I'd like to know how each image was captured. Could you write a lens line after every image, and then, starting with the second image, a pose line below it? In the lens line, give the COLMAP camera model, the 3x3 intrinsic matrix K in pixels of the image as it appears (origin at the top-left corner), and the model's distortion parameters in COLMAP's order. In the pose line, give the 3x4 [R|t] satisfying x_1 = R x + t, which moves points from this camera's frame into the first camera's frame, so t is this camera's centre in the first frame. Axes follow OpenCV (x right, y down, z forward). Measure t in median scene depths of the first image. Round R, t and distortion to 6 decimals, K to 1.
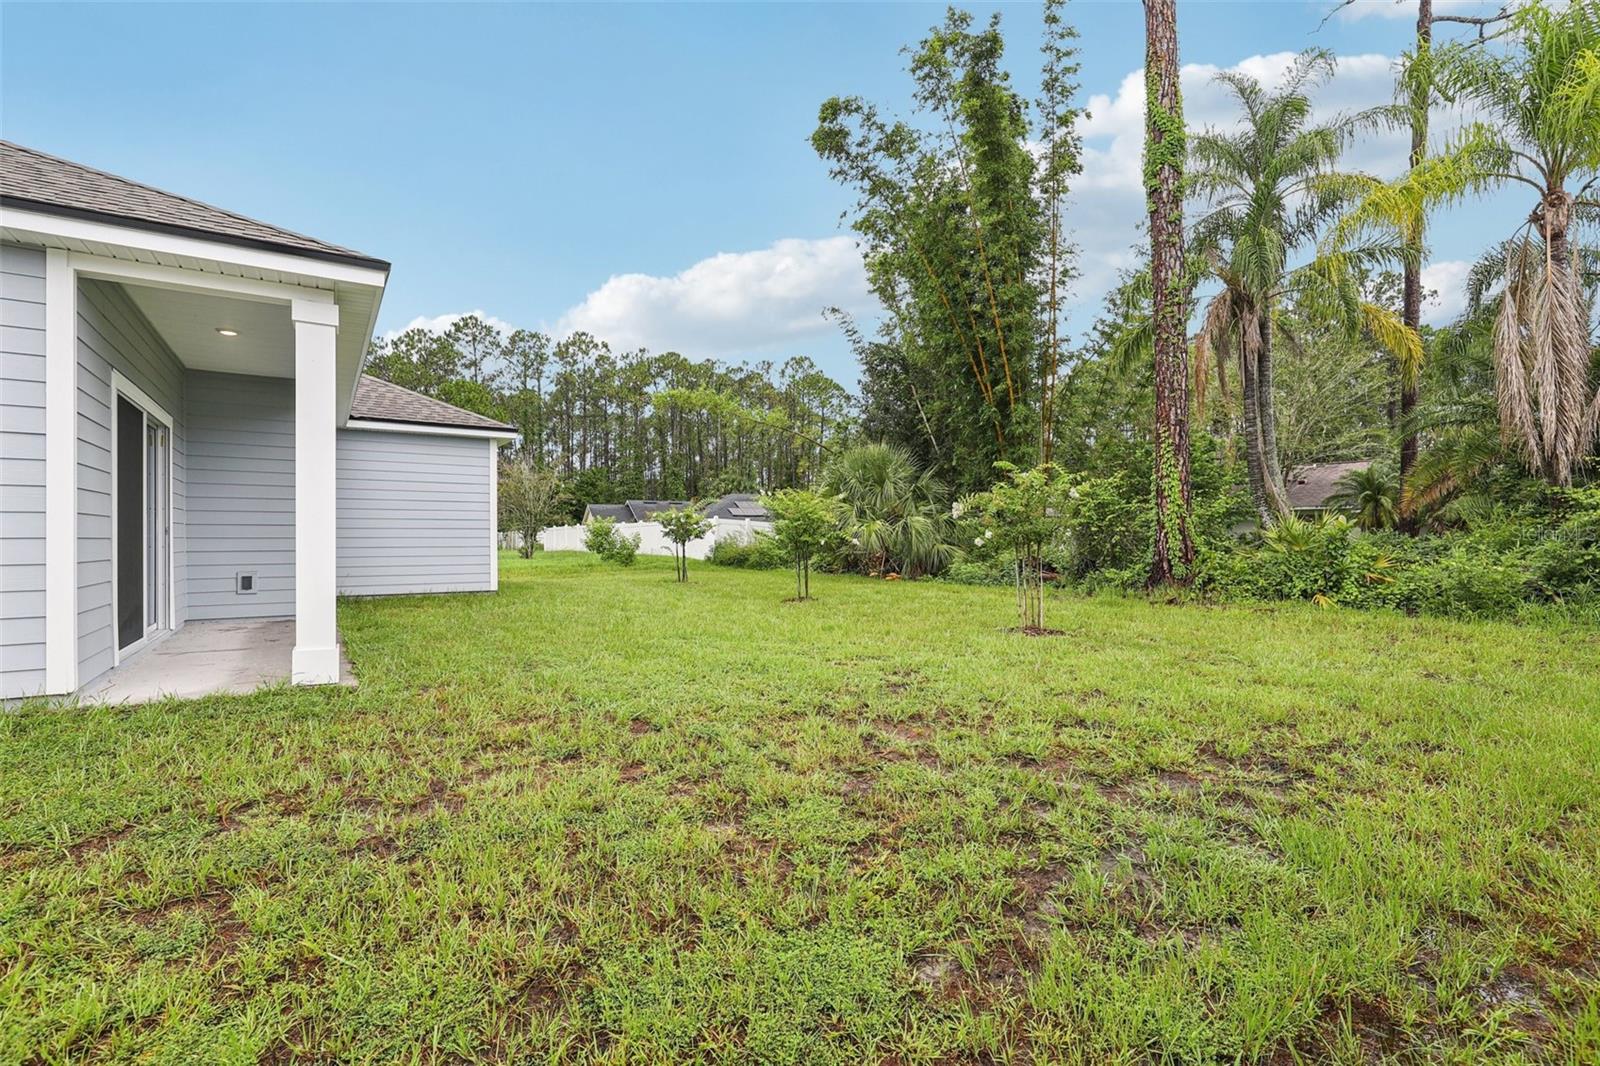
lens RADIAL K [[727.6, 0, 801.3], [0, 727.6, 536.0], [0, 0, 1]] dist [0.001385, -0.000275]
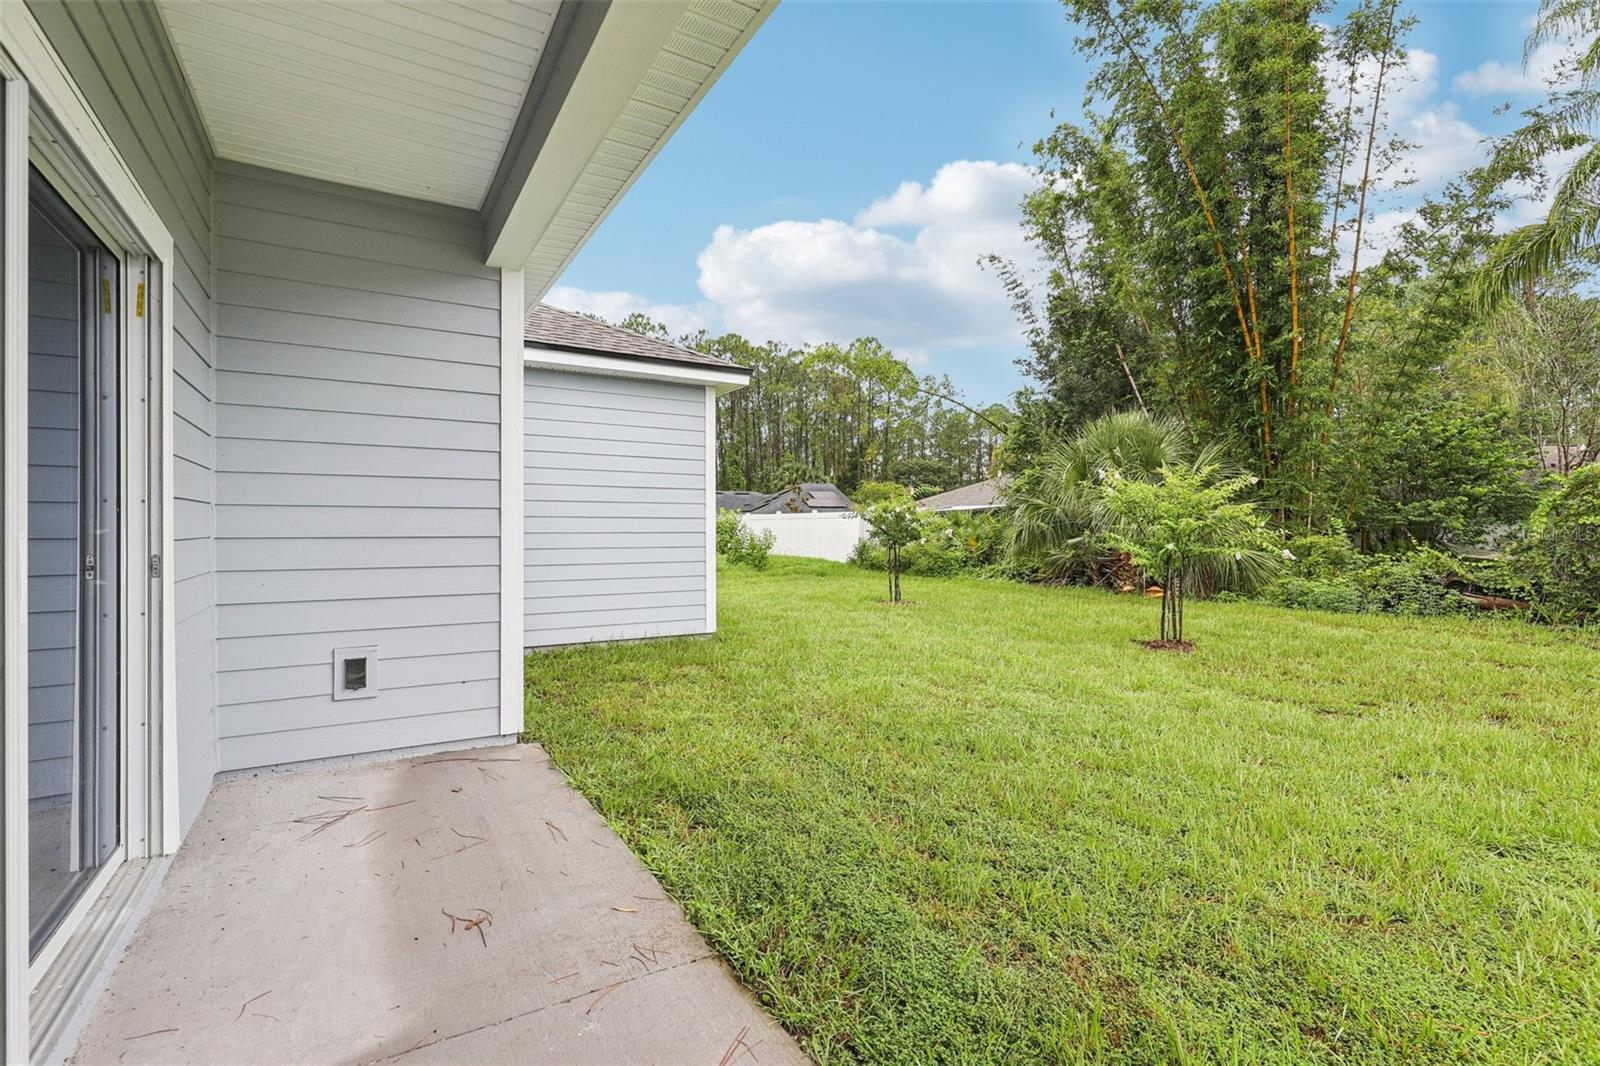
lens RADIAL K [[738.7, 0, 801.4], [0, 738.7, 531.8], [0, 0, 1]] dist [0.001966, 0.000096]
pose [[0.998572, 0.004796, -0.053201, -0.125270], [-0.004447, 0.999968, 0.006673, -0.005927], [0.053232, -0.006427, 0.998562, 0.152464]]
